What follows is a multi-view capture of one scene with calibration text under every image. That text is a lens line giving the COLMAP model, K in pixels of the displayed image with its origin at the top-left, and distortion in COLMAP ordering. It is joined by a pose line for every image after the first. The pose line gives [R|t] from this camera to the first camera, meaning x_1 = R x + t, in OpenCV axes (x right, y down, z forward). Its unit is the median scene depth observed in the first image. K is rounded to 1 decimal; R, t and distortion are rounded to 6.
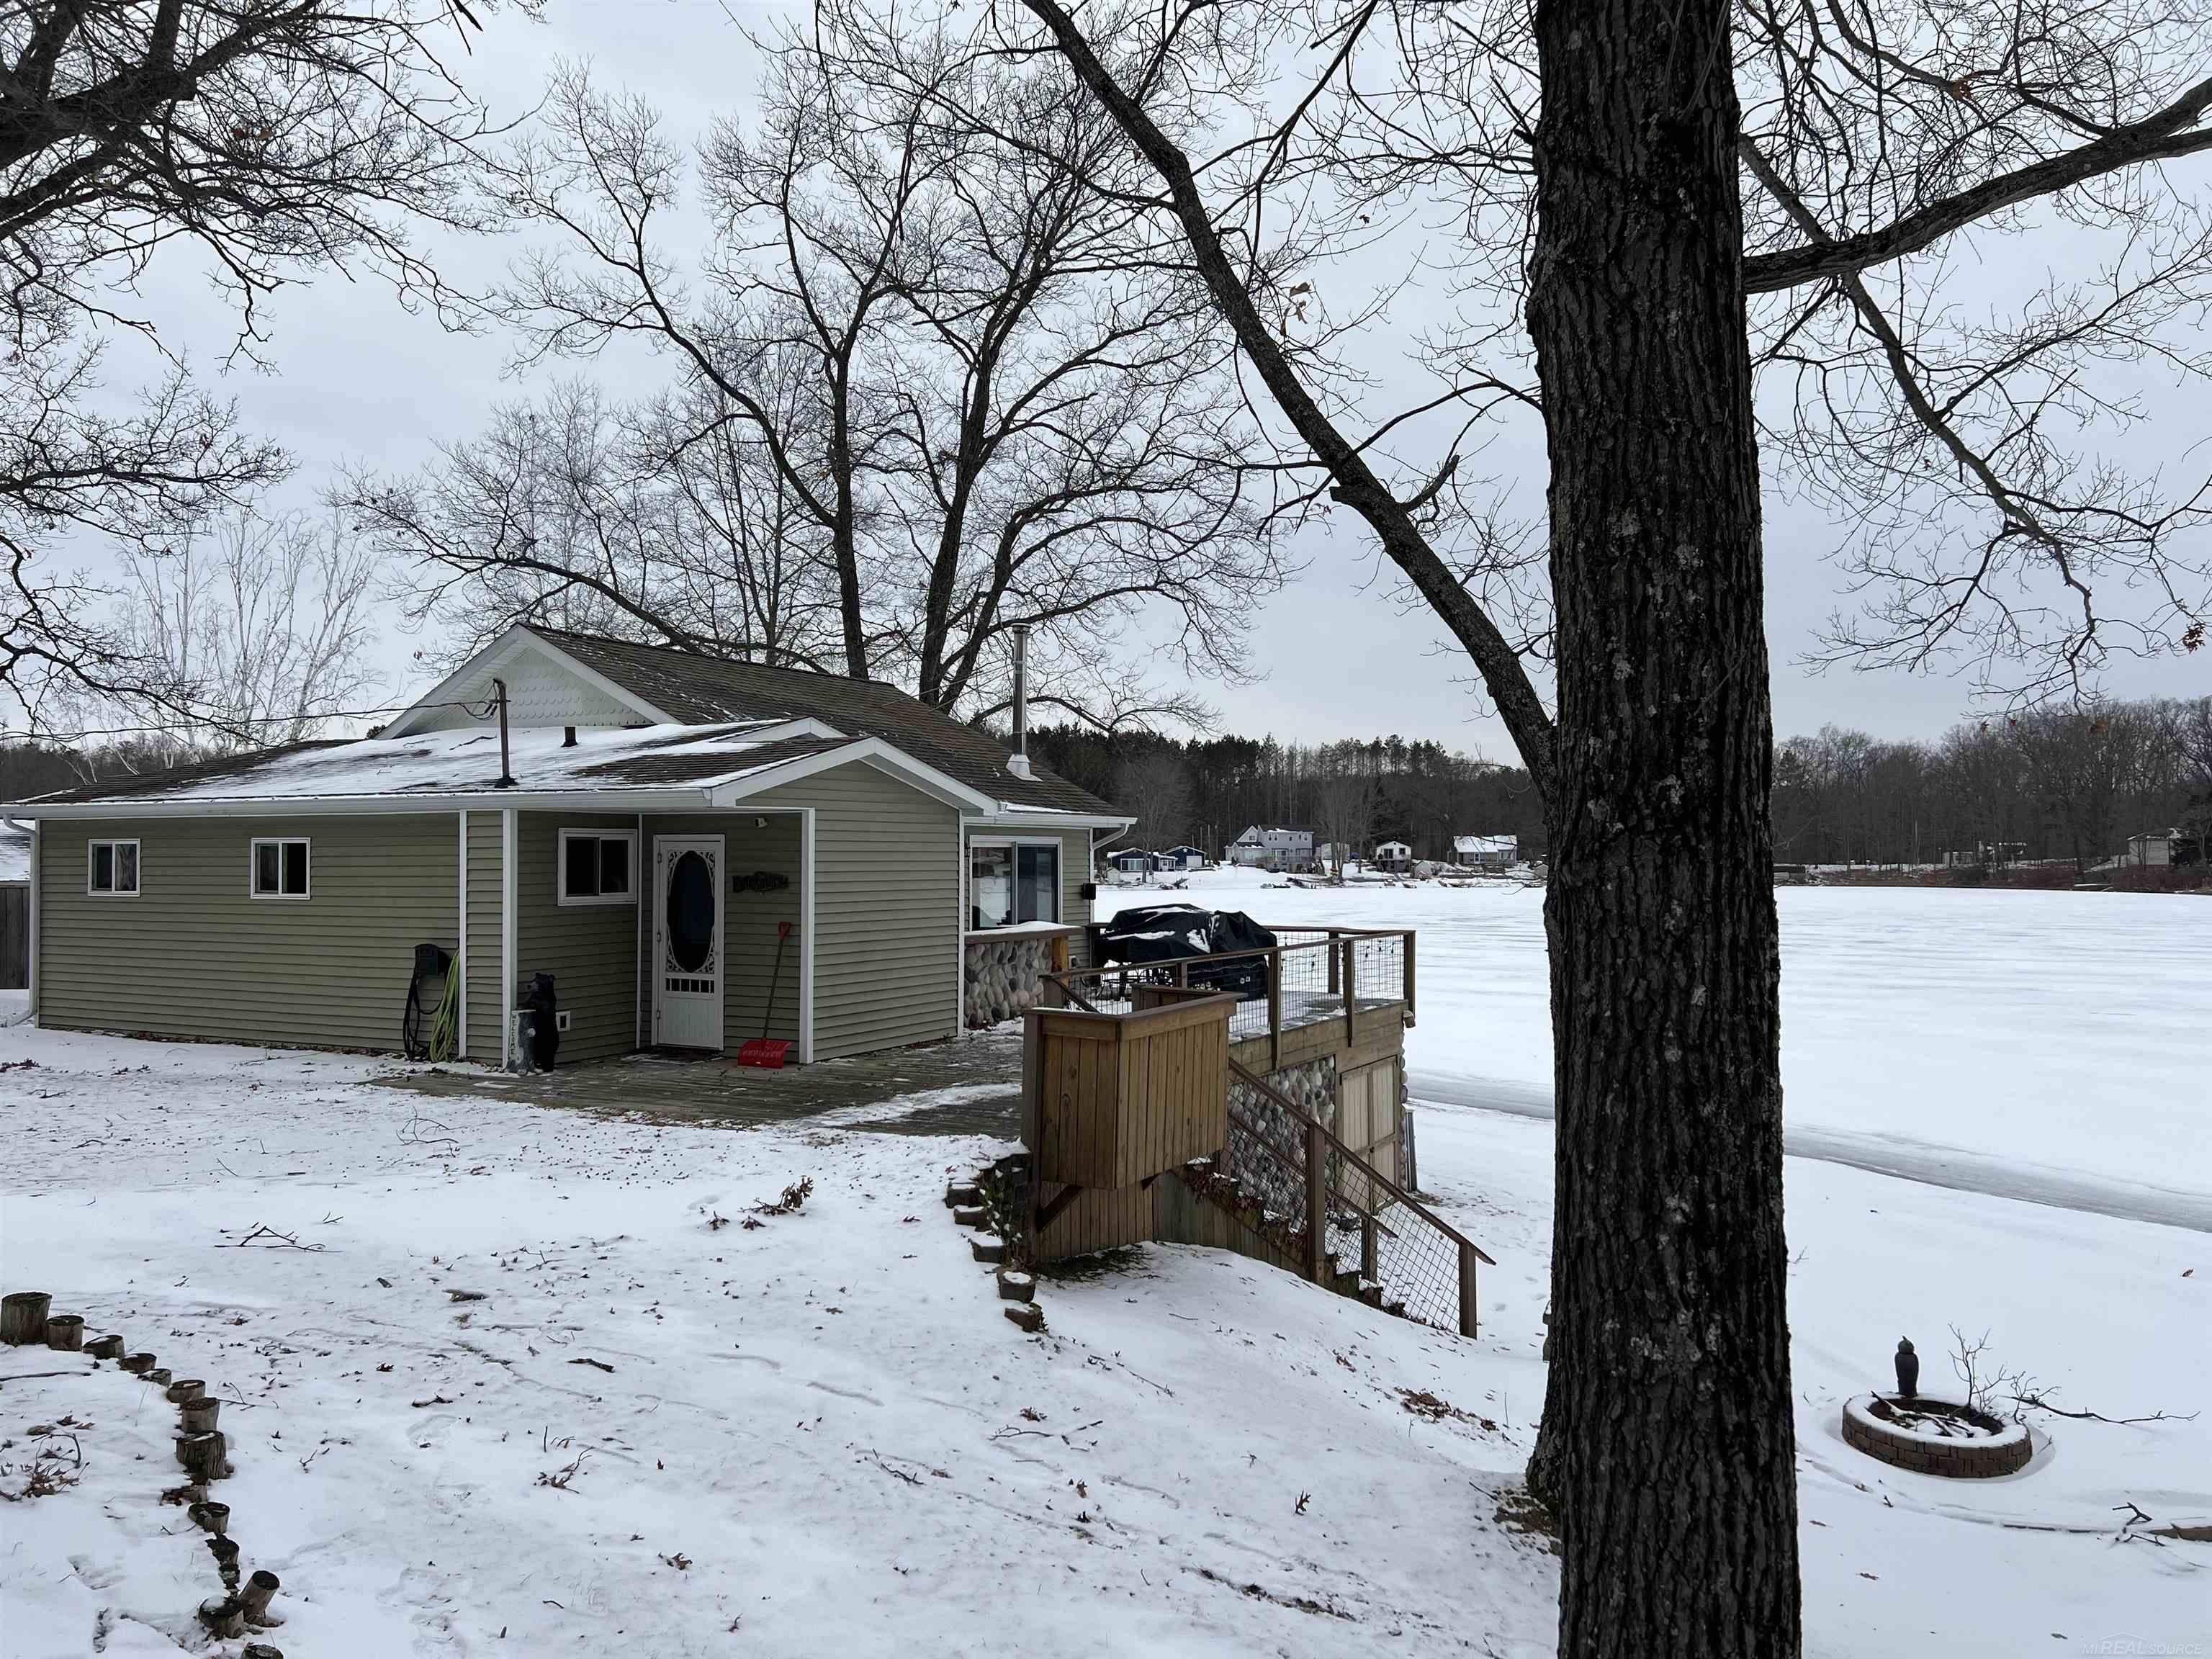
lens RADIAL K [[1654.6, 0, 1110.7], [0, 1654.6, 840.5], [0, 0, 1]] dist [0.064102, -0.070629]
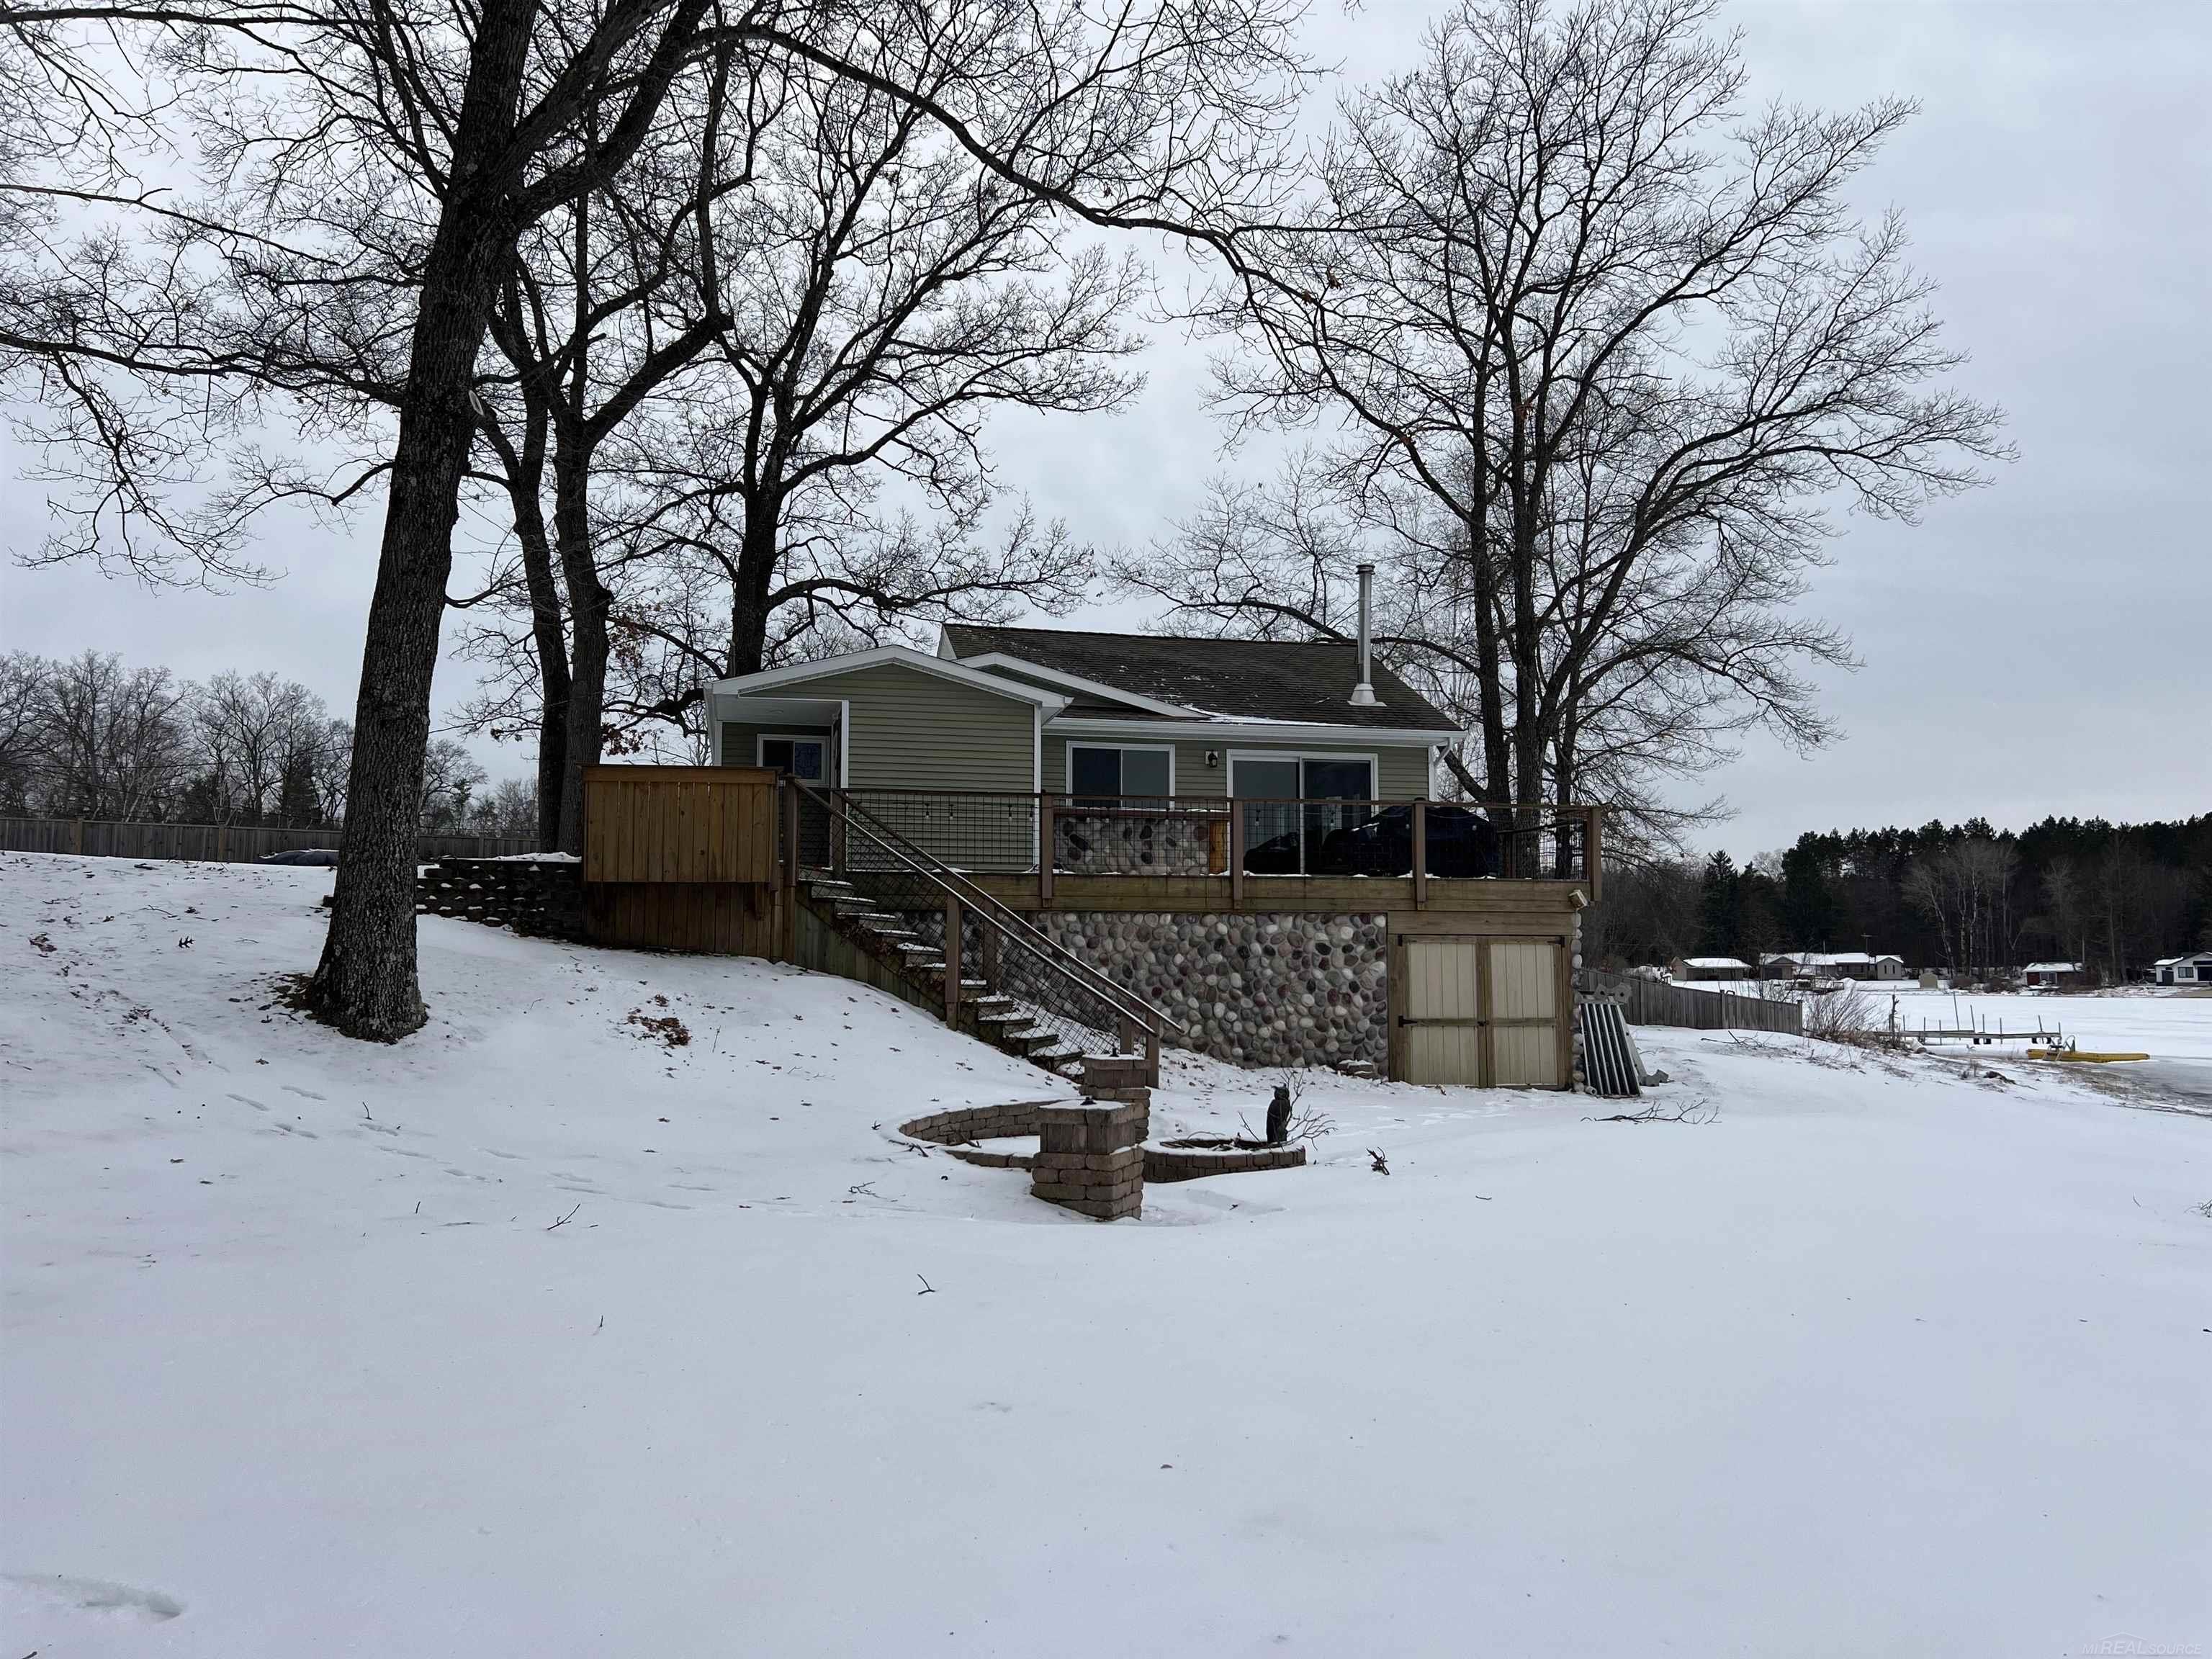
lens RADIAL K [[1654.6, 0, 1110.5], [0, 1654.6, 828.1], [0, 0, 1]] dist [0.064102, -0.070629]
pose [[0.660930, -0.061840, -0.747895, 0.876752], [0.004270, 0.996893, -0.078655, 0.173050], [0.750435, 0.048791, 0.659141, 0.228085]]
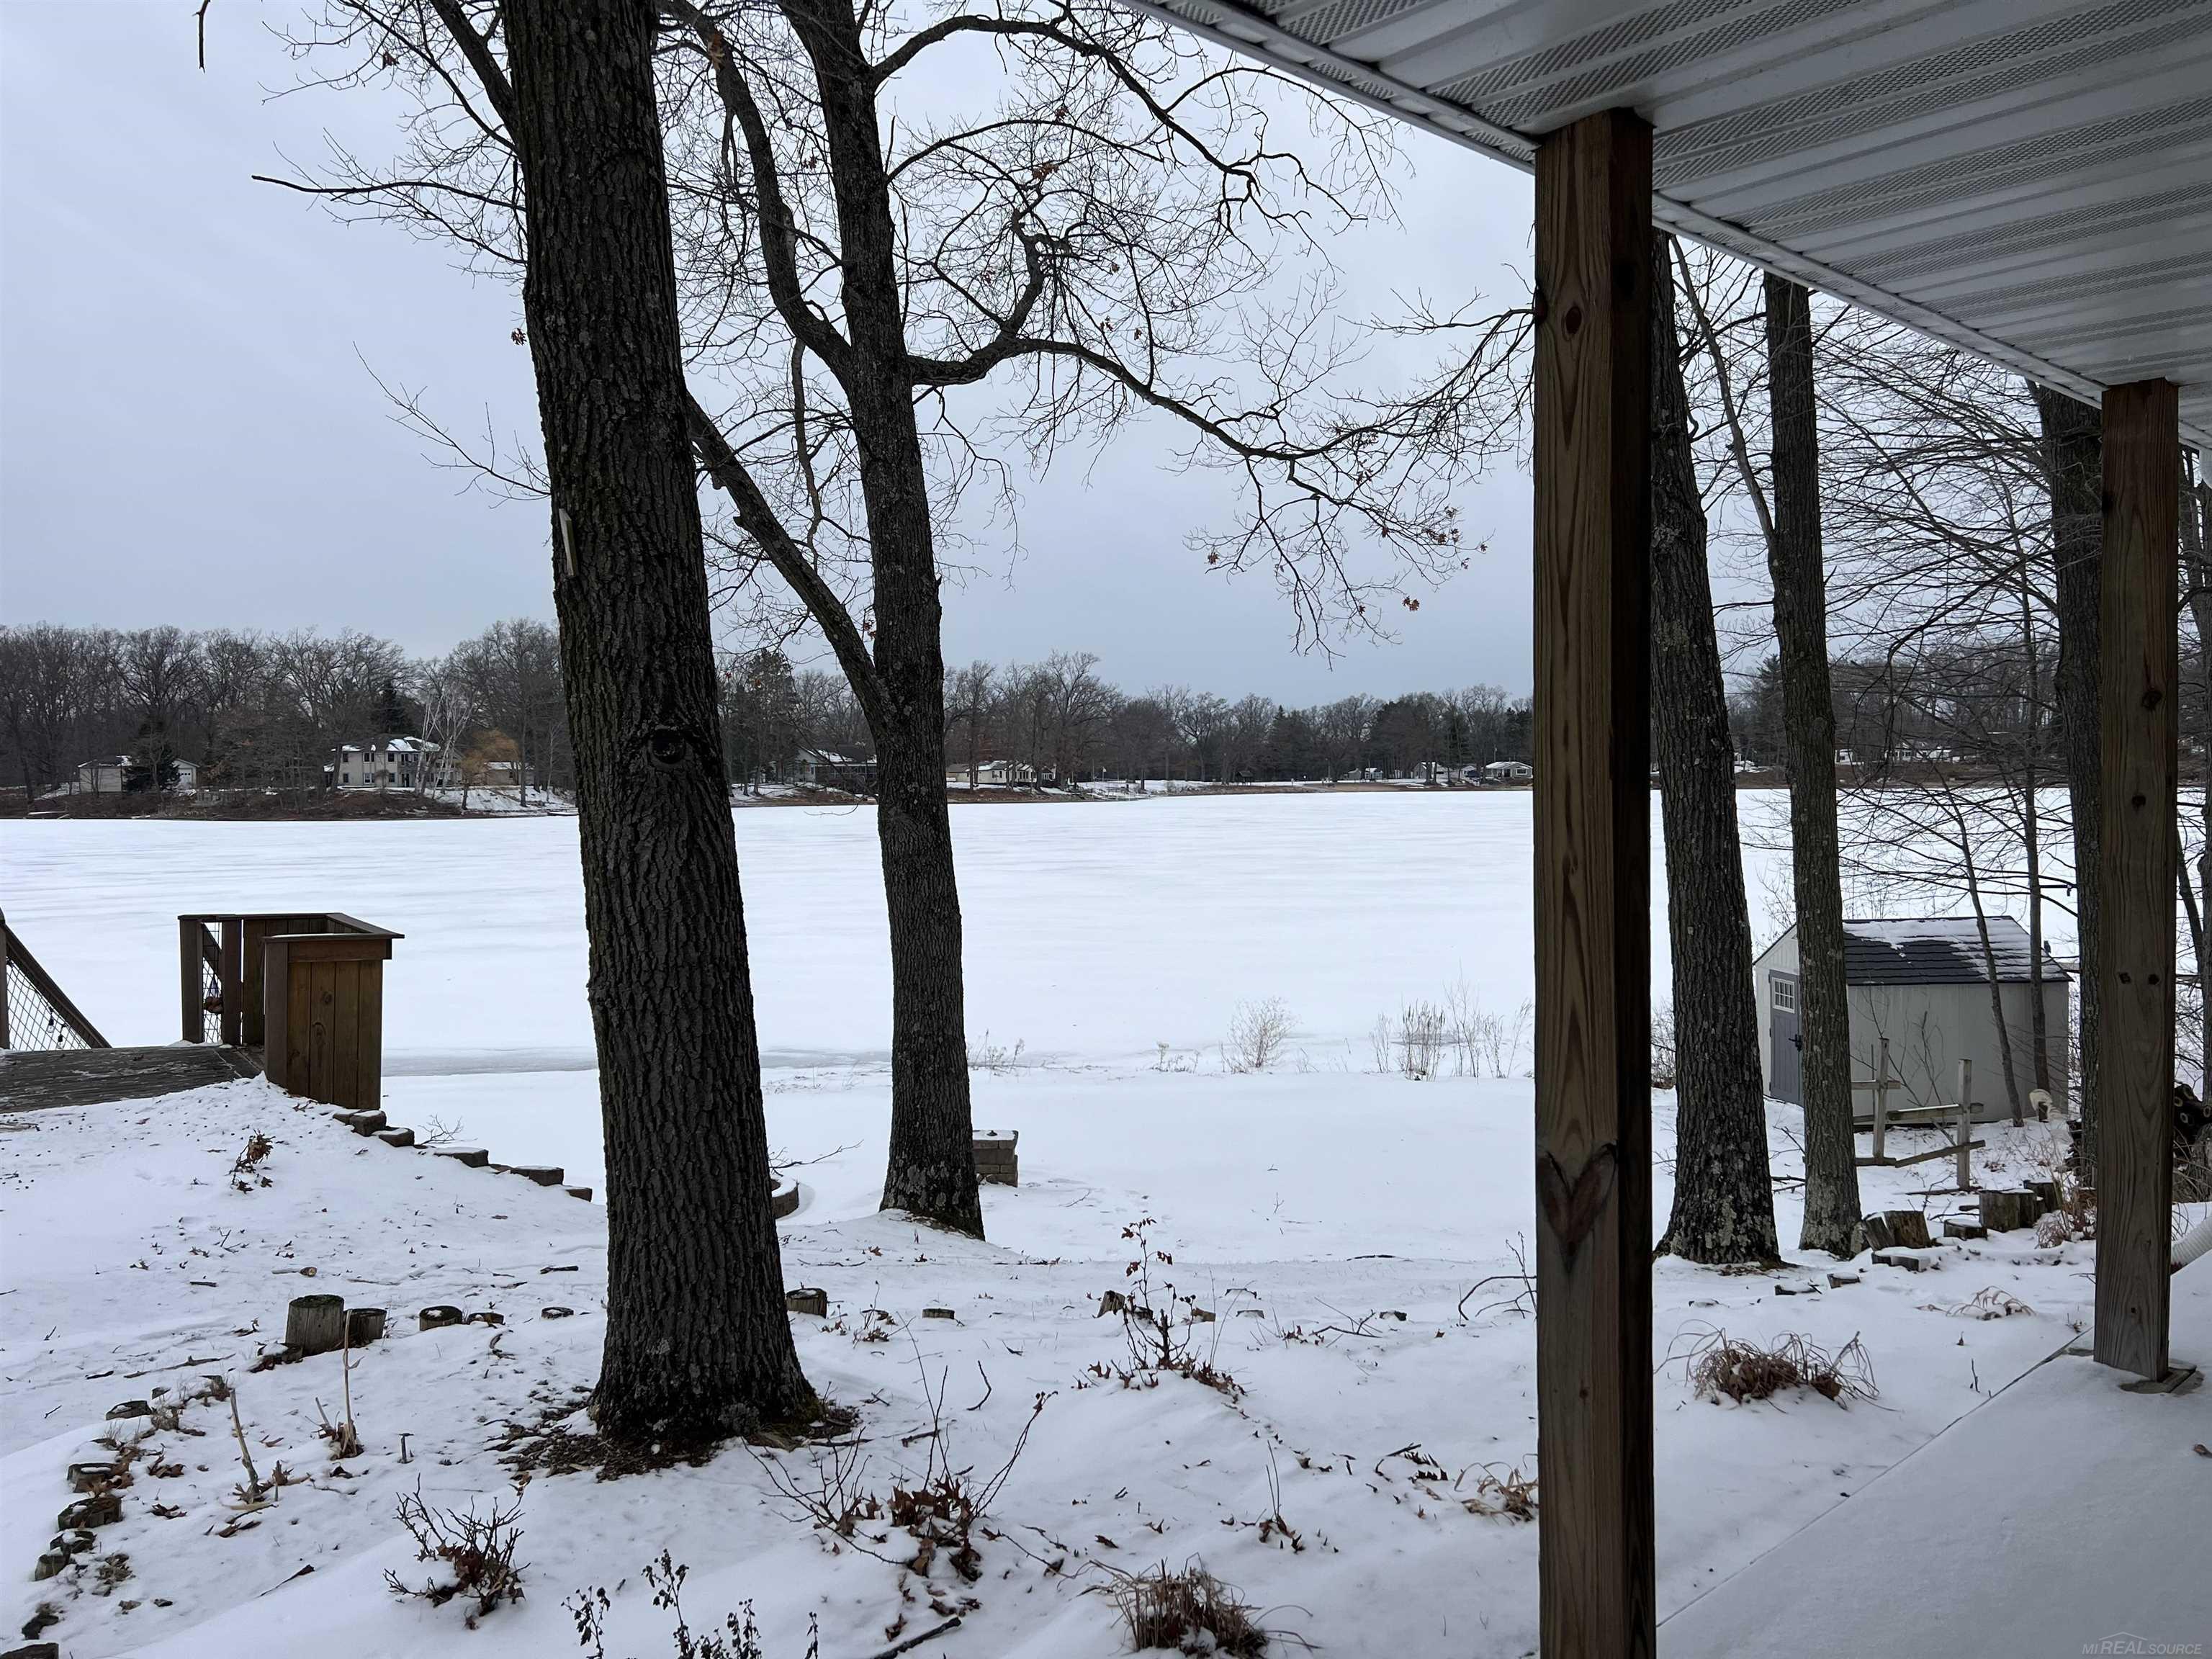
lens RADIAL K [[1654.6, 0, 1104.5], [0, 1654.6, 826.3], [0, 0, 1]] dist [0.064102, -0.070629]
pose [[0.440022, -0.028022, 0.897549, -0.432125], [-0.003084, 0.999460, 0.032715, 0.005189], [-0.897981, -0.017164, 0.439698, 0.108971]]
